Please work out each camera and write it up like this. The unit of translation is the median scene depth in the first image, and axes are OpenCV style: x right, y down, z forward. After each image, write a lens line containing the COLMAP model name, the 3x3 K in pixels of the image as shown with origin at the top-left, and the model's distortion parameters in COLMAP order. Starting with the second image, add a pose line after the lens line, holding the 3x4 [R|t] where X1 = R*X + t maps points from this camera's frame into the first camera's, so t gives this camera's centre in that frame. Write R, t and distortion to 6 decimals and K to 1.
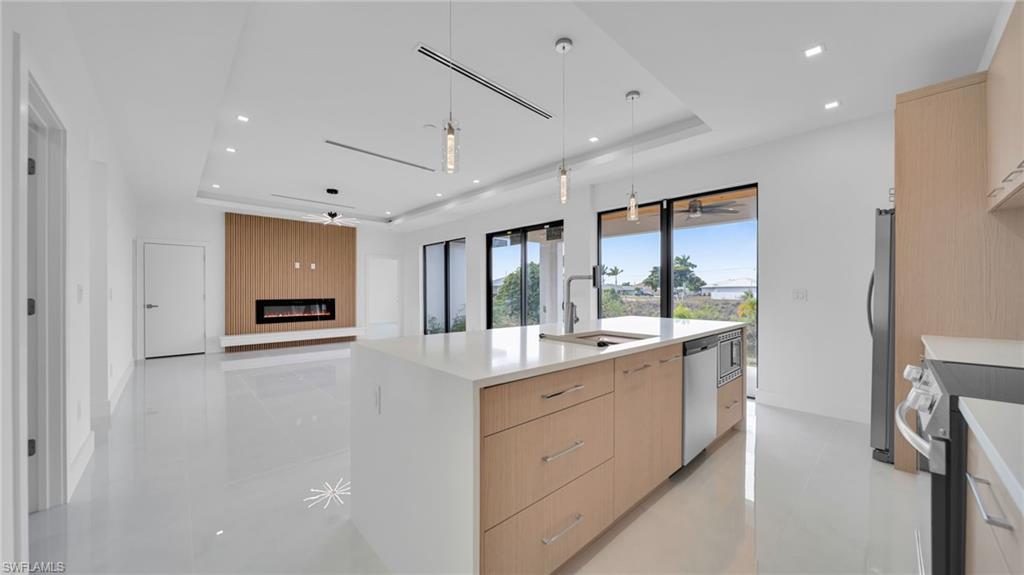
lens RADIAL K [[360.8, 0, 513.6], [0, 360.8, 291.2], [0, 0, 1]] dist [0.000439, -0.001003]
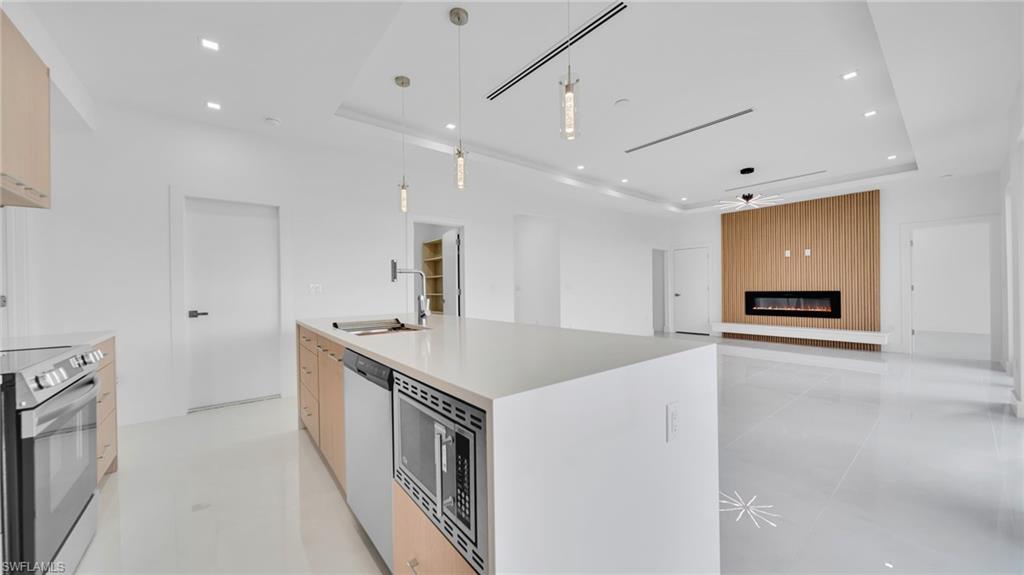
lens RADIAL K [[360.8, 0, 509.8], [0, 360.8, 287.5], [0, 0, 1]] dist [0.000439, -0.001003]
pose [[-0.085467, -0.001833, -0.996339, 0.362525], [0.012613, 0.999916, -0.002921, 0.006847], [0.996261, -0.012816, -0.085437, 0.397476]]
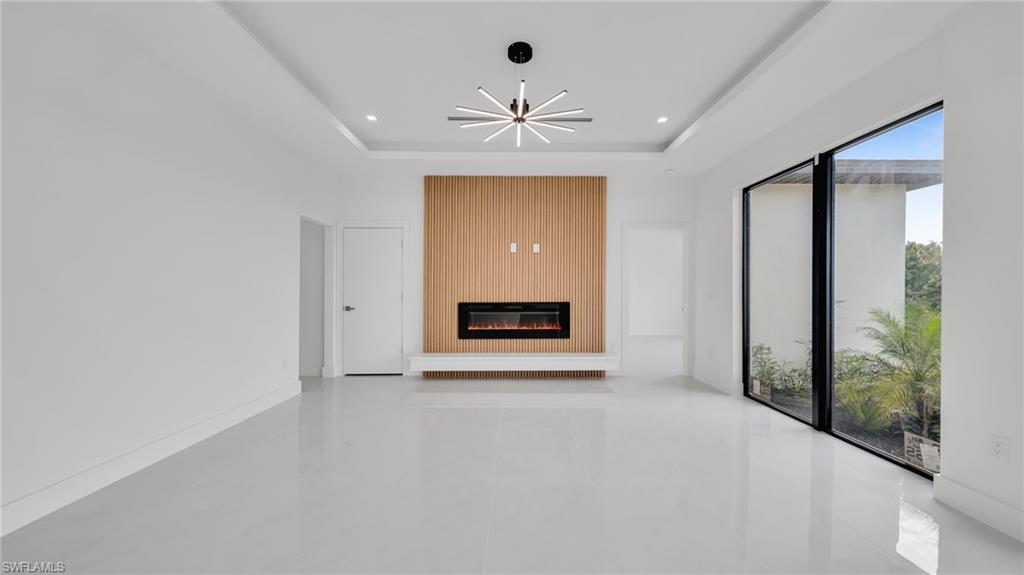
lens RADIAL K [[360.8, 0, 516.7], [0, 360.8, 288.2], [0, 0, 1]] dist [0.000439, -0.001003]
pose [[0.733254, 0.001125, -0.679954, -0.179549], [-0.002020, 0.999998, -0.000524, -0.001824], [0.679952, 0.001757, 0.733254, 0.565958]]
